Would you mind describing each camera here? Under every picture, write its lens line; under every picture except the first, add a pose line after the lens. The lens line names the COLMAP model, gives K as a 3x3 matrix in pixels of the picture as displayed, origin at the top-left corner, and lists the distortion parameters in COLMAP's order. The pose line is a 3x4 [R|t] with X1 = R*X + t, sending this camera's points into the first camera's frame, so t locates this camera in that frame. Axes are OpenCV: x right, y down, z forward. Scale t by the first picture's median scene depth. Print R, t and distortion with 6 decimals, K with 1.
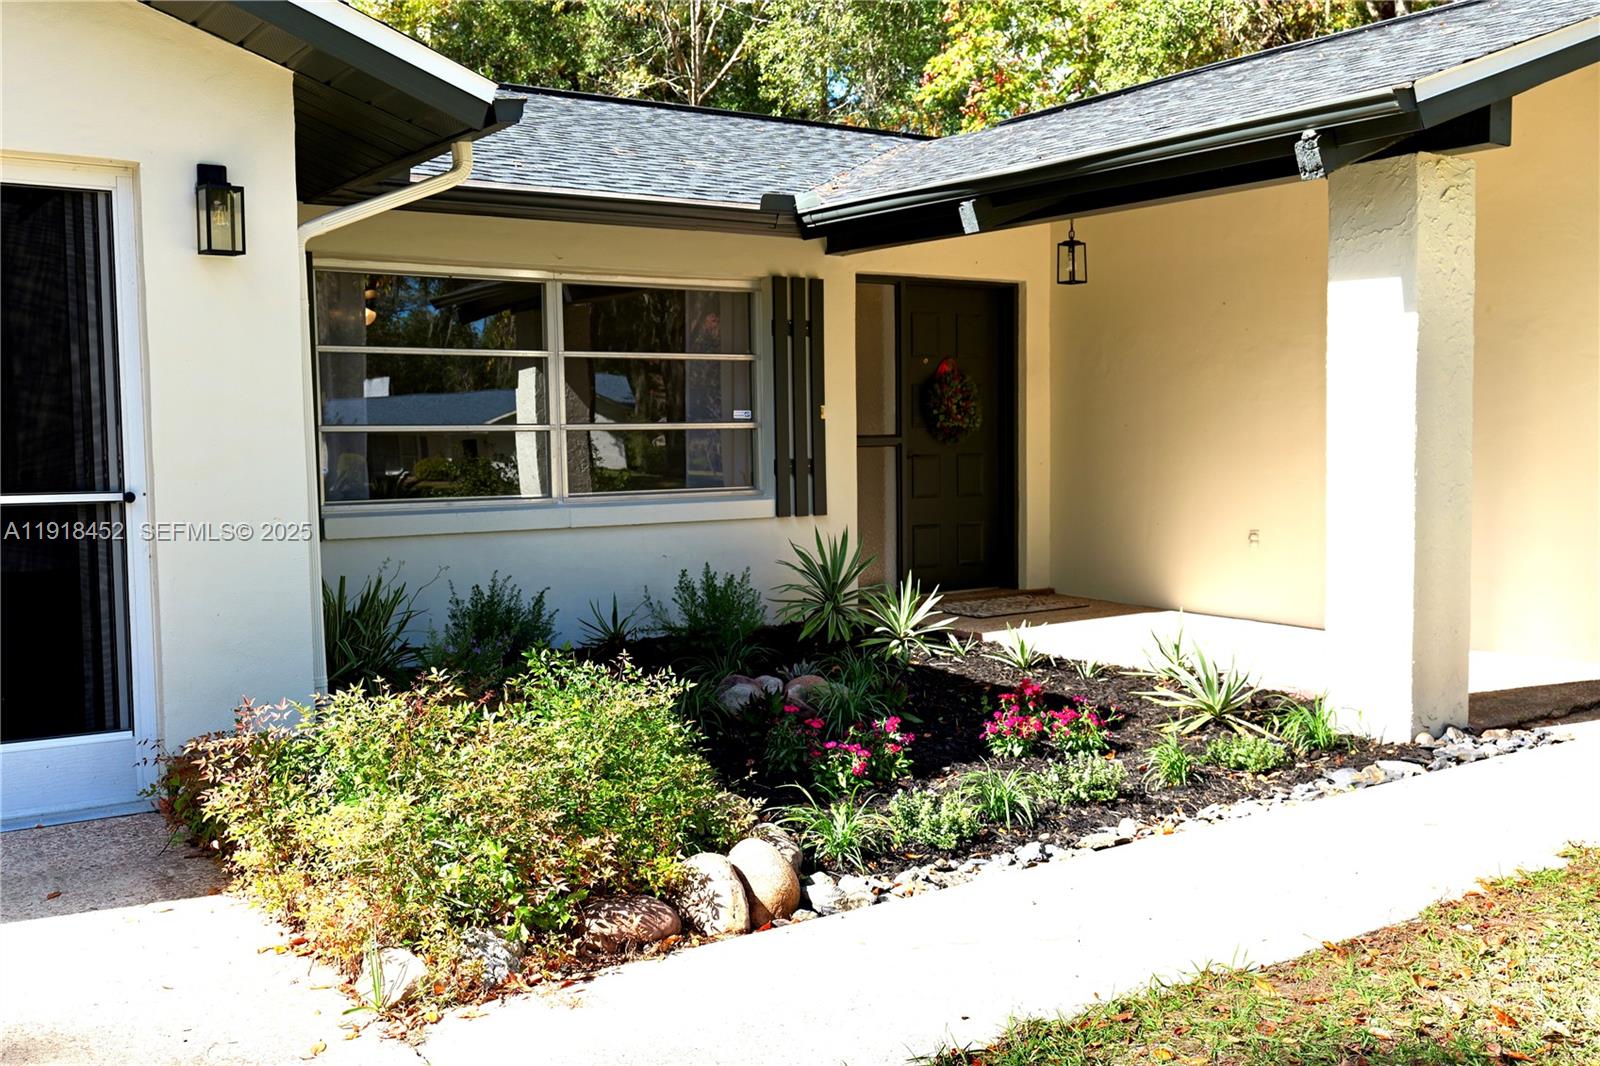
lens RADIAL K [[1552.6, 0, 800.0], [0, 1552.6, 533.0], [0, 0, 1]] dist [0.008591, 0.014108]
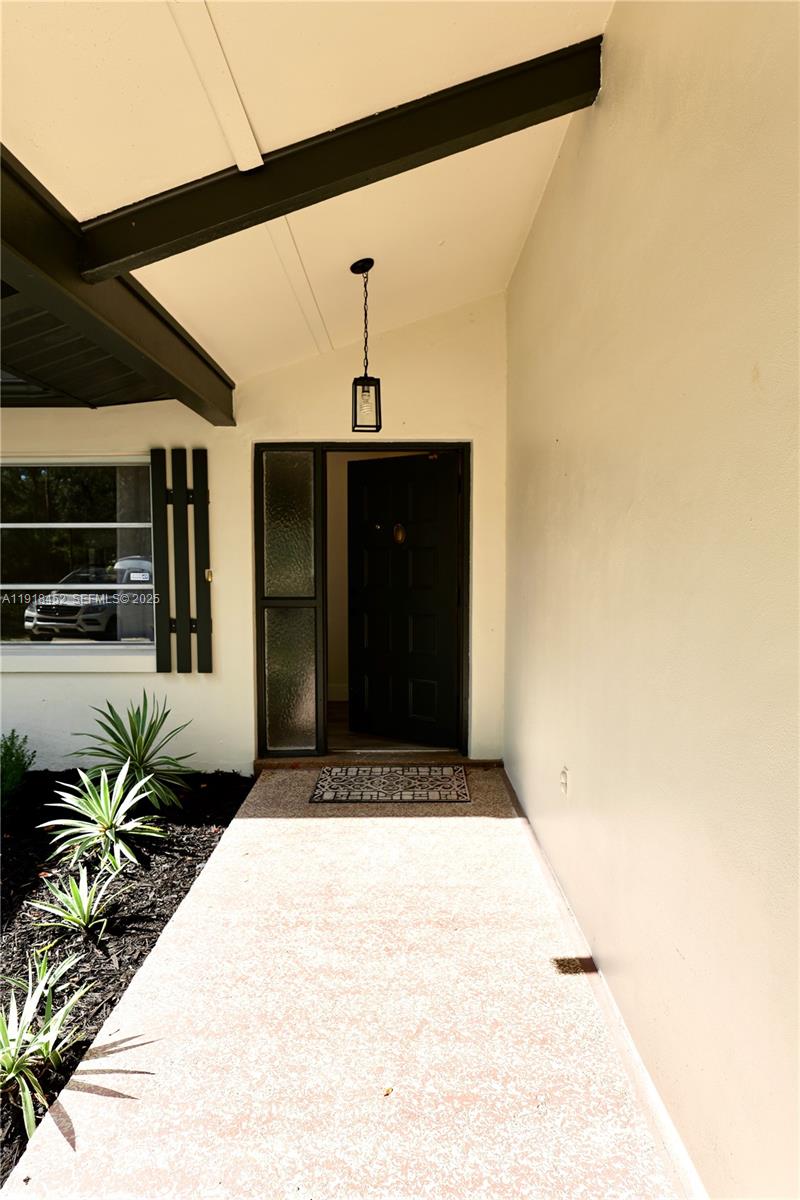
lens RADIAL K [[706.1, 0, 400.0], [0, 706.1, 600.0], [0, 0, 1]] dist [-0.002985, 0.000652]
pose [[0.825323, 0.044490, -0.562905, 0.398501], [-0.046977, 0.998845, 0.010068, -0.072825], [0.562703, 0.018134, 0.826460, 0.683233]]
